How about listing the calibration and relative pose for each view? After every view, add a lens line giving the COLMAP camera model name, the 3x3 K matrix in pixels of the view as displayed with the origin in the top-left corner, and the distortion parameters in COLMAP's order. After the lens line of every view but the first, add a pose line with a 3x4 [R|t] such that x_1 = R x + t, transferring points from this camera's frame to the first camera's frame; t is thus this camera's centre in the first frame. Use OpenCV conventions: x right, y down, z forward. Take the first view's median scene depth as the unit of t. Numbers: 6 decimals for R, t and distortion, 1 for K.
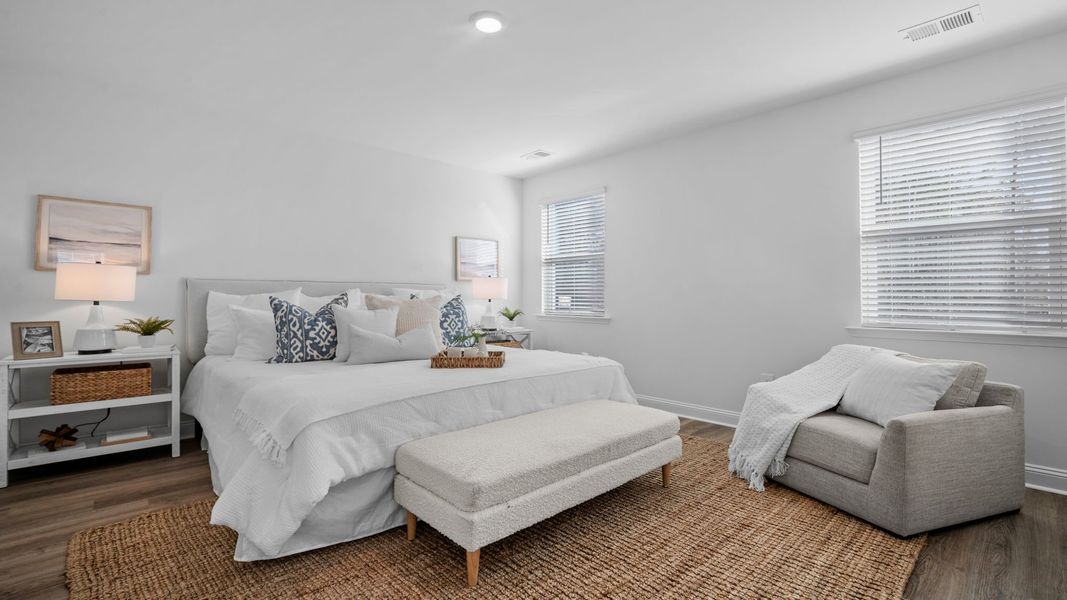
lens RADIAL K [[471.5, 0, 533.5], [0, 471.5, 300.0], [0, 0, 1]] dist [-0.021586, 0.010592]
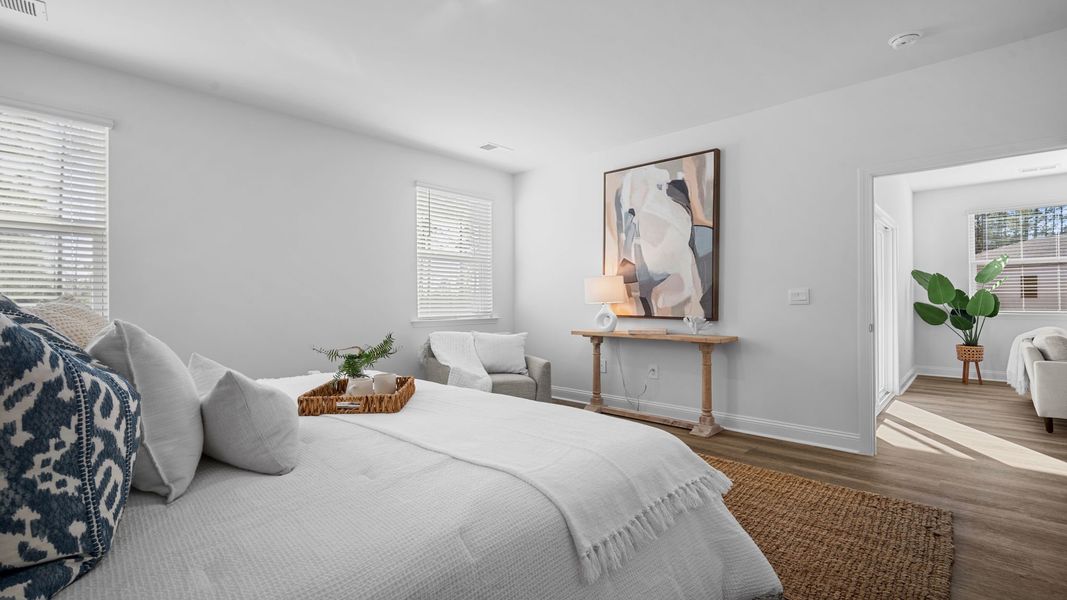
lens RADIAL K [[471.5, 0, 533.5], [0, 471.5, 300.0], [0, 0, 1]] dist [-0.021586, 0.010592]
pose [[-0.055739, -0.002439, 0.998442, -0.774792], [-0.000781, 0.999997, 0.002399, -0.005921], [-0.998445, -0.000646, -0.055741, 0.782581]]
